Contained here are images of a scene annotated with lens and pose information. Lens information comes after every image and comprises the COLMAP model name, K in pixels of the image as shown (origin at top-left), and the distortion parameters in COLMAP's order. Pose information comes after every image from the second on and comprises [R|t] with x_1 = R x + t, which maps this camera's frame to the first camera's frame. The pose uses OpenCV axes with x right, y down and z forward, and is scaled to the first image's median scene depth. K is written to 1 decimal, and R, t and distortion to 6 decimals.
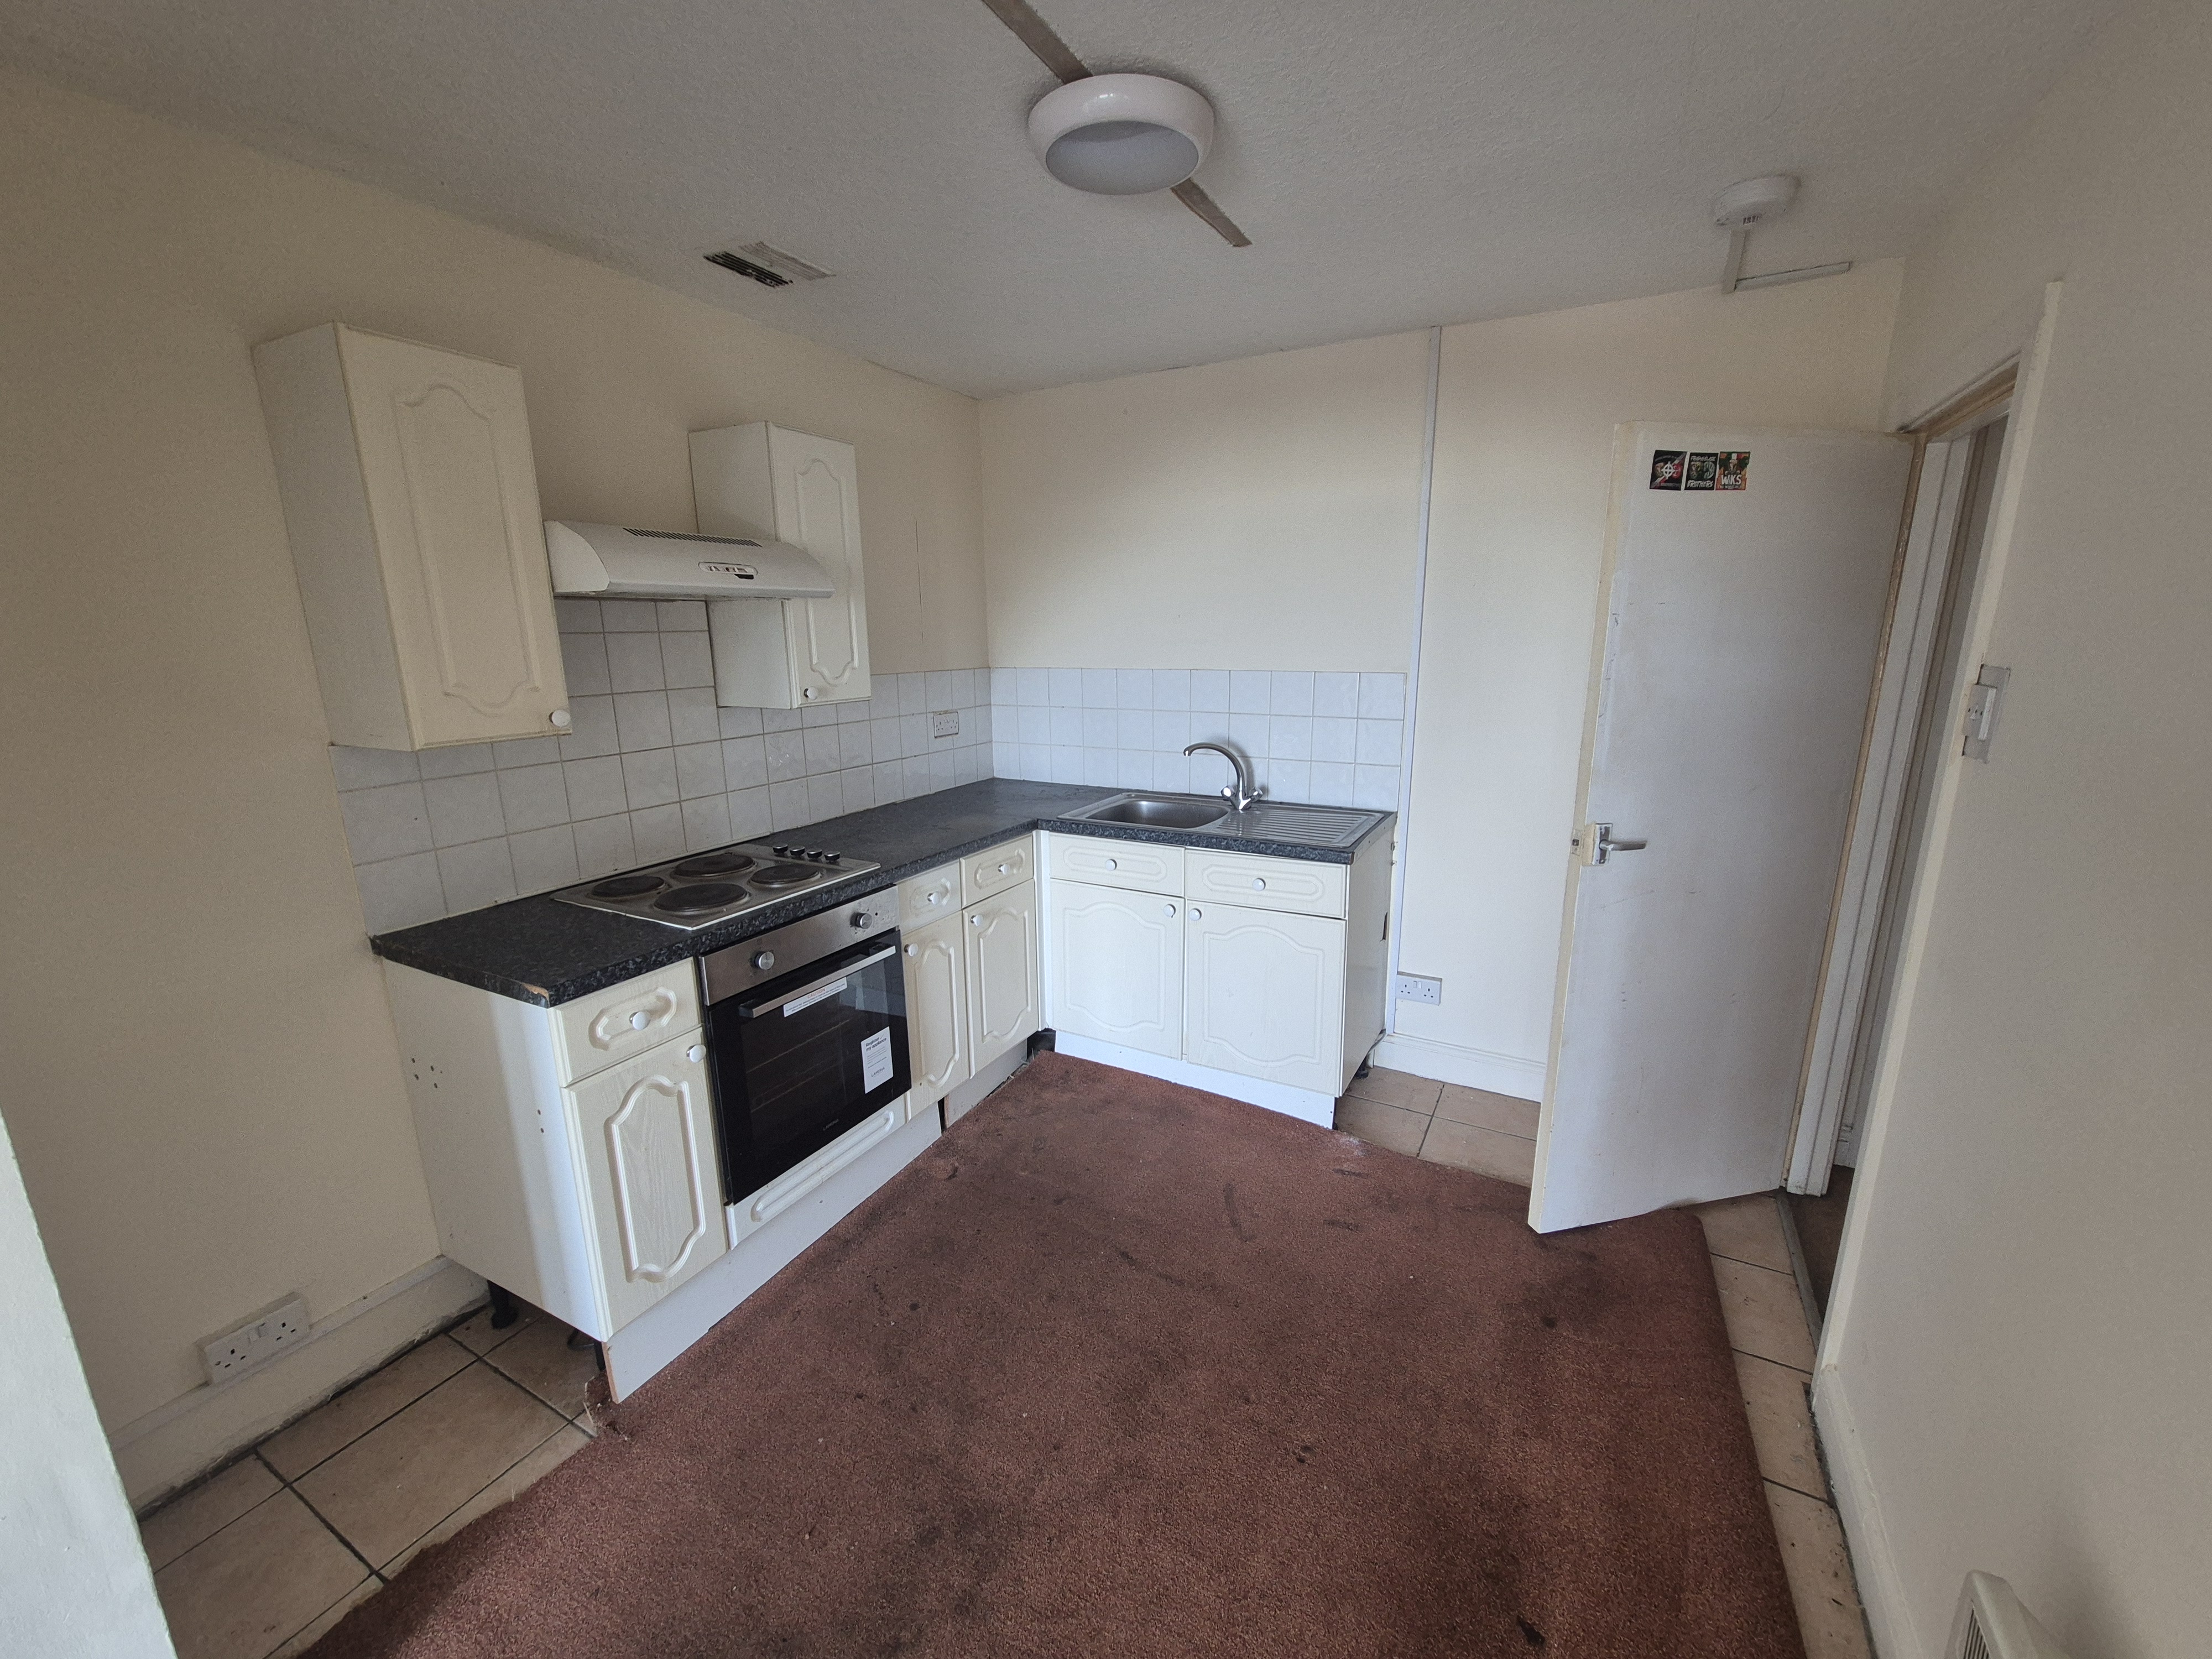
lens RADIAL K [[904.7, 0, 1111.9], [0, 904.7, 840.2], [0, 0, 1]] dist [0.000183, -0.000248]
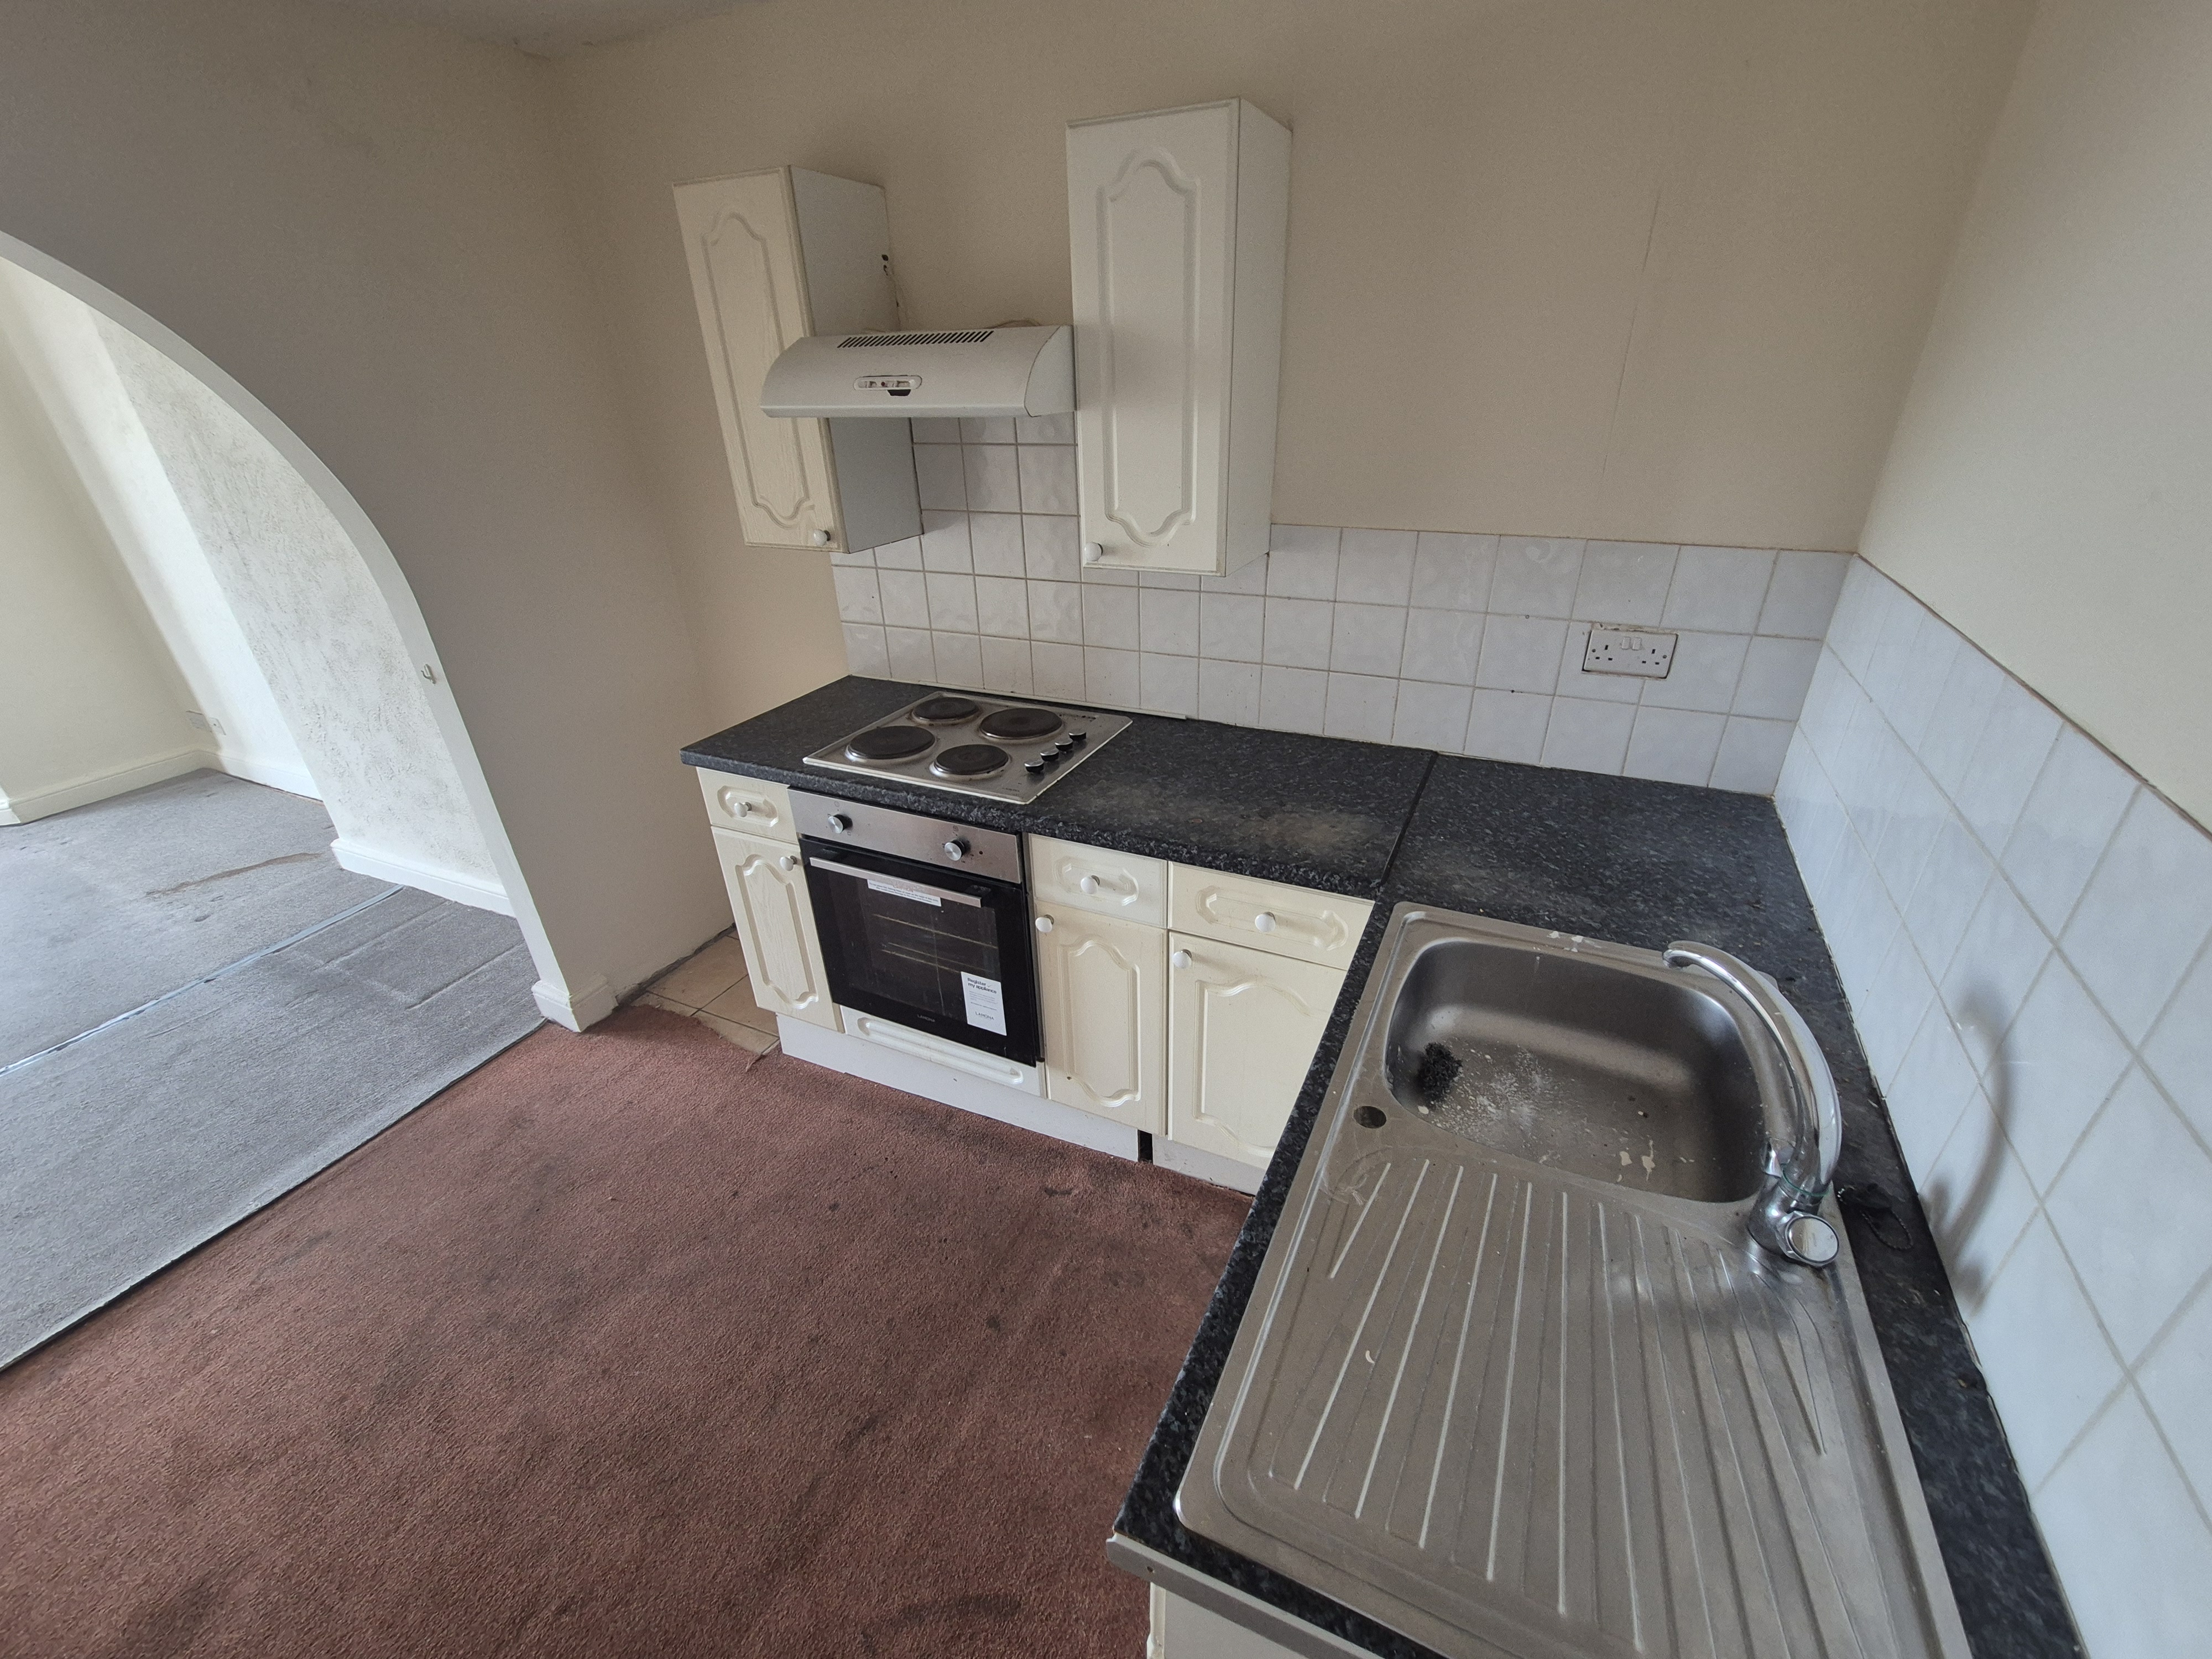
lens RADIAL K [[904.7, 0, 1111.9], [0, 904.7, 840.2], [0, 0, 1]] dist [0.000183, -0.000248]
pose [[0.054876, 0.469399, -0.881279, 0.406360], [-0.207267, 0.868740, 0.449813, -0.285259], [0.976744, 0.157976, 0.144964, 0.930174]]
